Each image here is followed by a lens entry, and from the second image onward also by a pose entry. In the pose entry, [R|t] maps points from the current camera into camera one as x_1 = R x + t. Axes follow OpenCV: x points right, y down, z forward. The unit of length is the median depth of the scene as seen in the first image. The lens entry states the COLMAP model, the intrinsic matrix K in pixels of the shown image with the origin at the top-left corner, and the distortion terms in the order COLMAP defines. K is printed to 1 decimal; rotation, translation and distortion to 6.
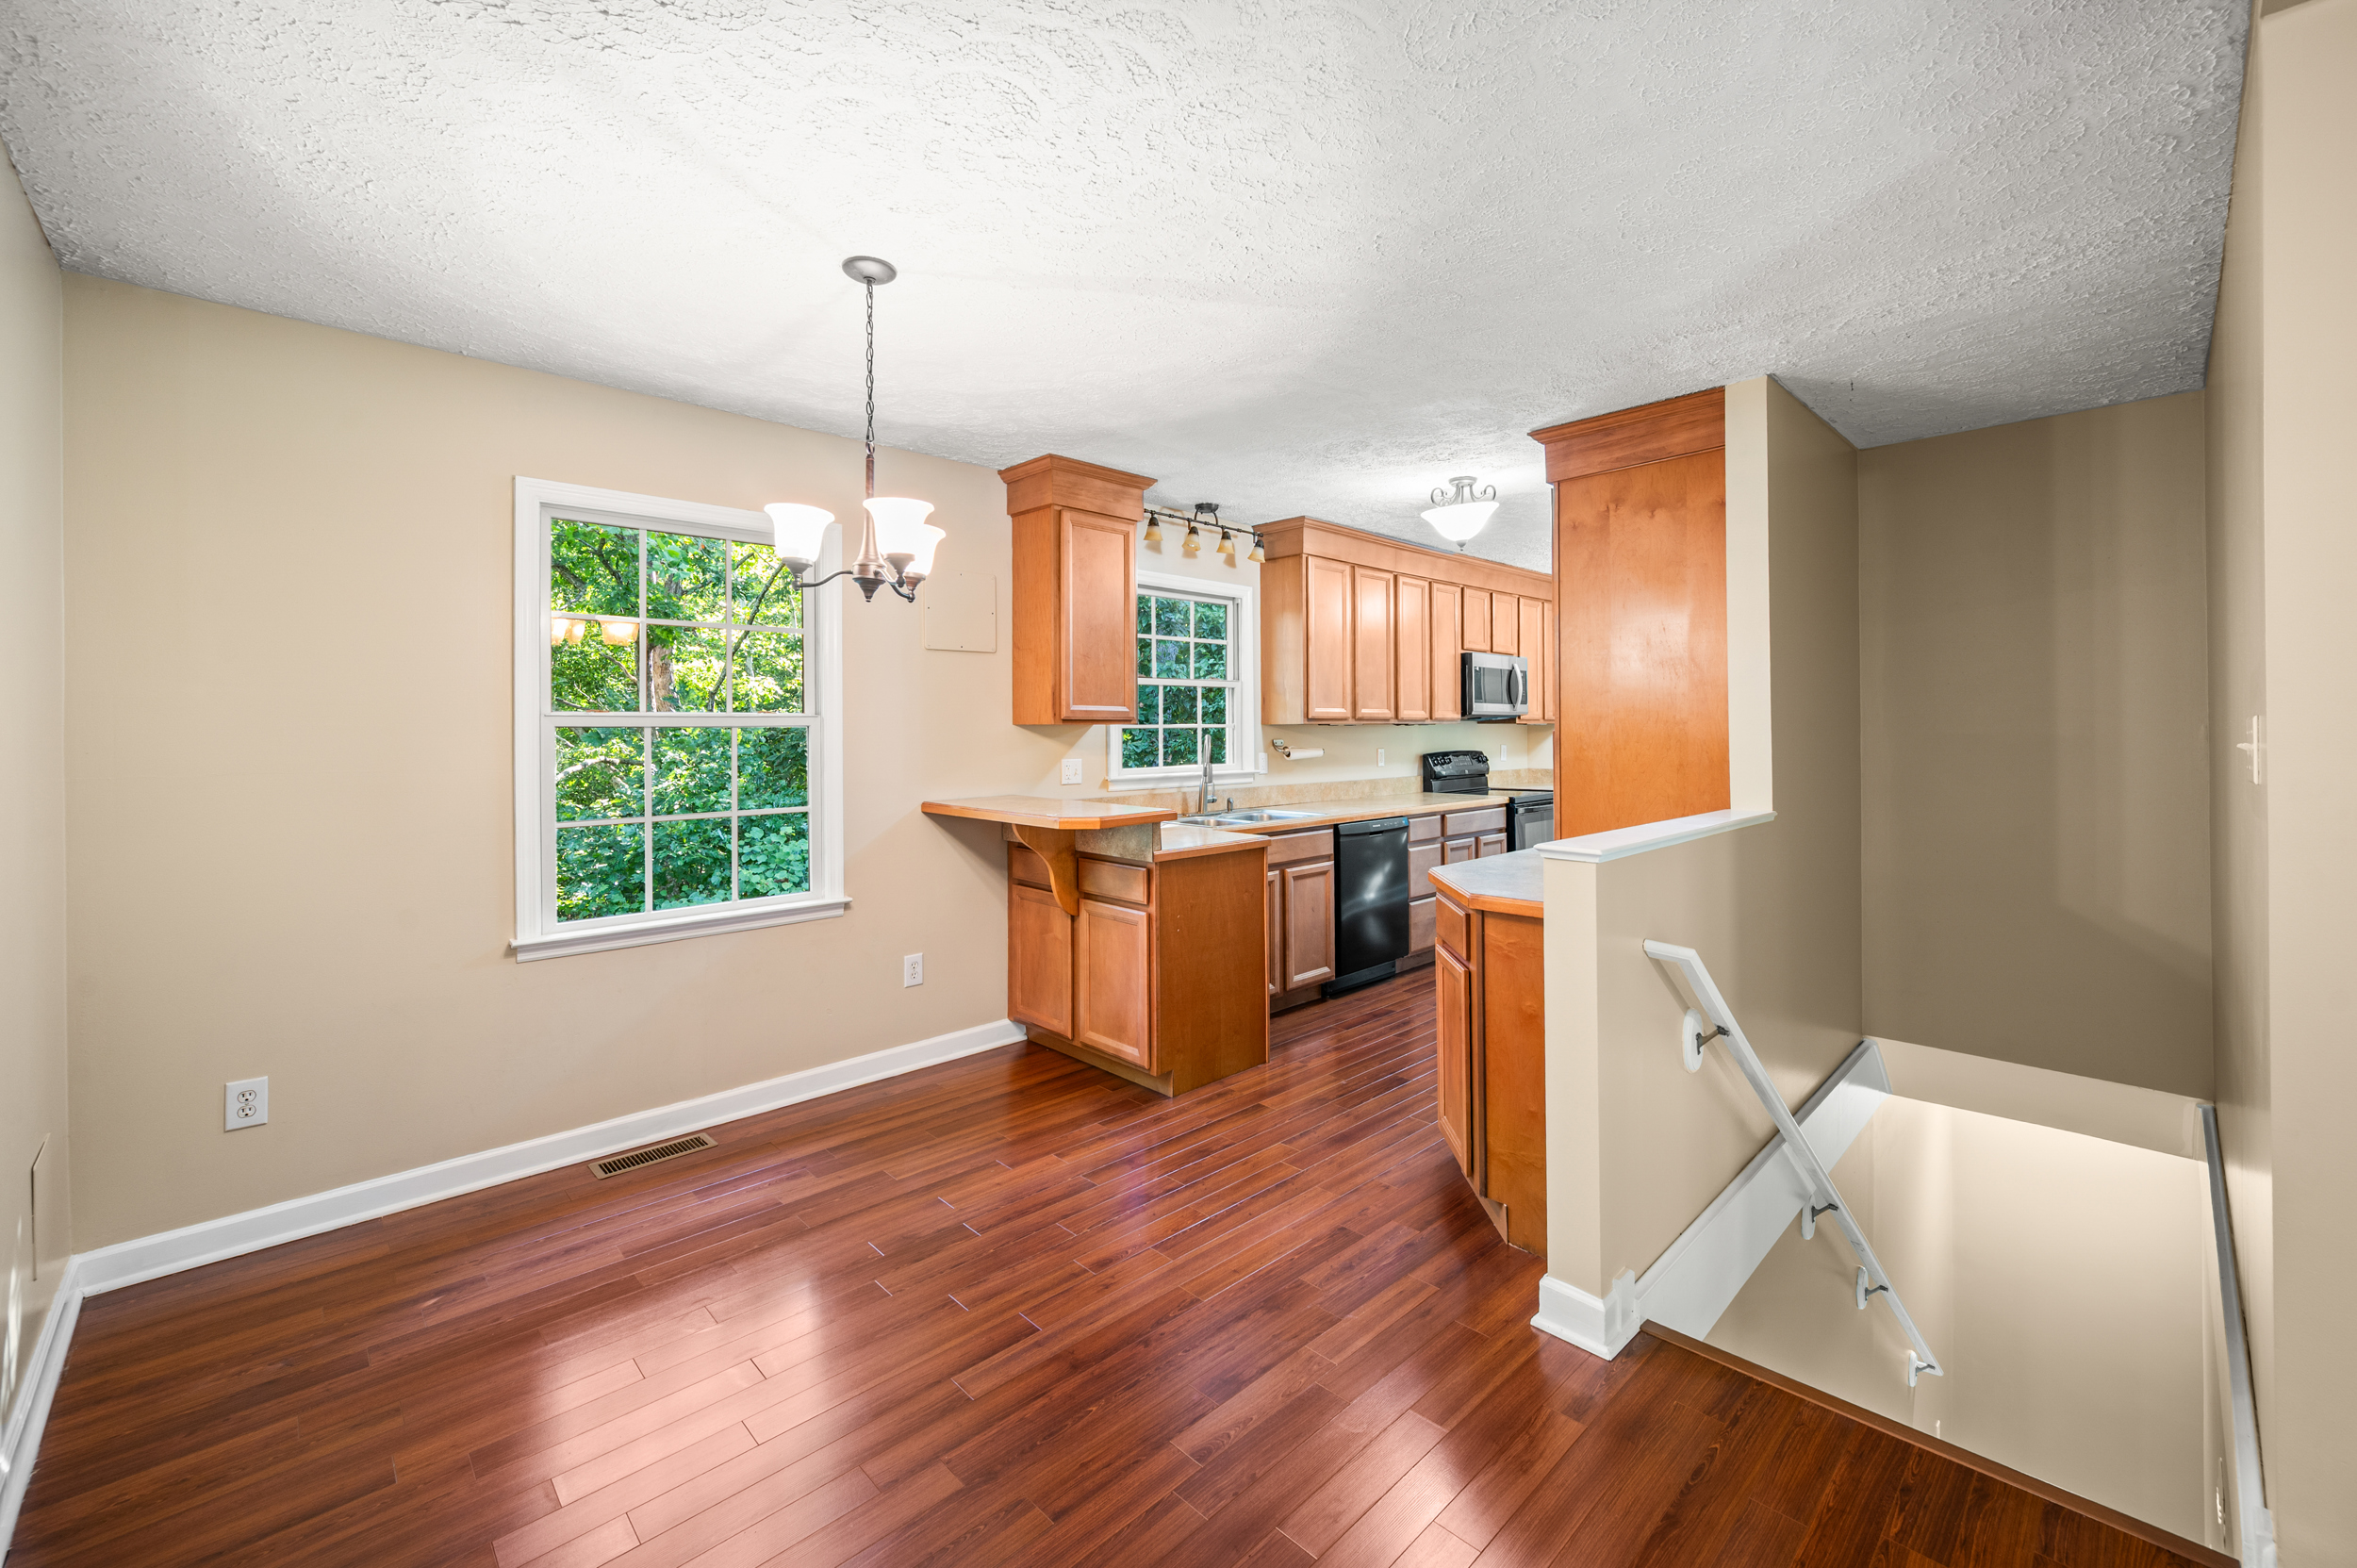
lens RADIAL K [[935.6, 0, 1185.4], [0, 935.6, 730.3], [0, 0, 1]] dist [-0.009725, 0.000178]
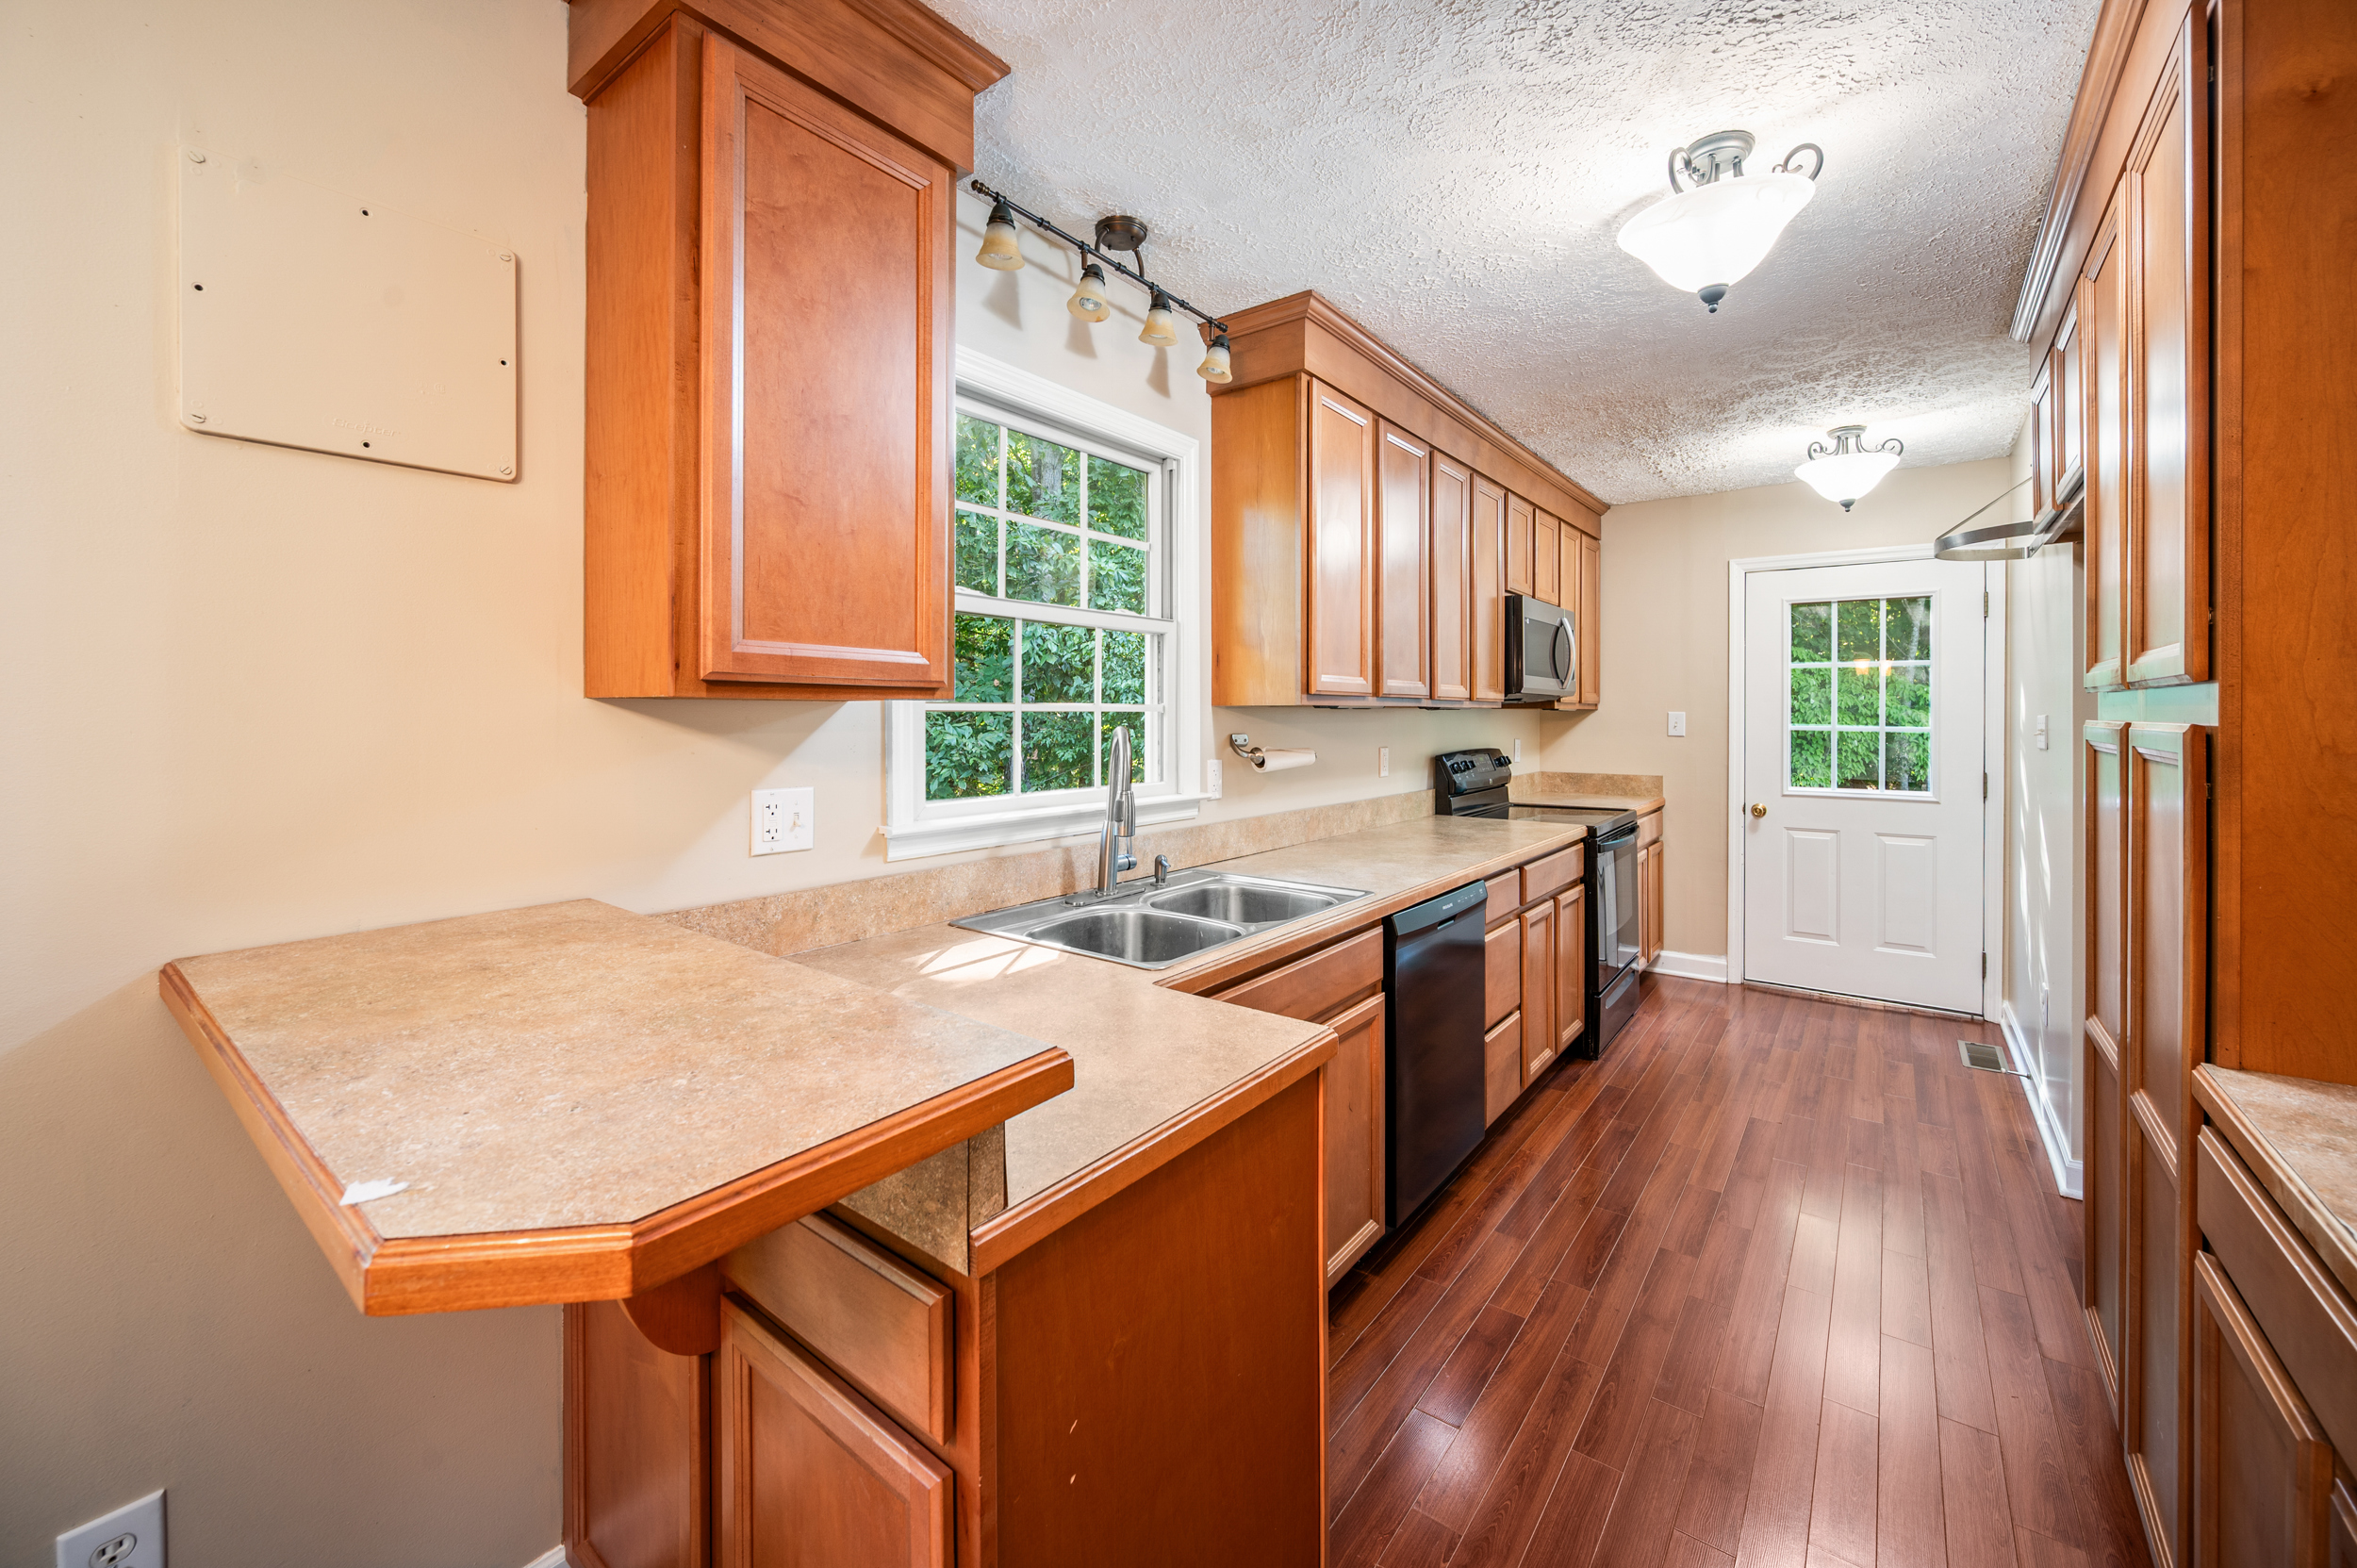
lens RADIAL K [[935.6, 0, 1185.4], [0, 935.6, 730.3], [0, 0, 1]] dist [-0.009725, 0.000178]
pose [[0.989152, 0.006389, 0.146756, -0.010879], [-0.009226, 0.999783, 0.018657, -0.002037], [-0.146605, -0.019809, 0.988997, 0.500462]]
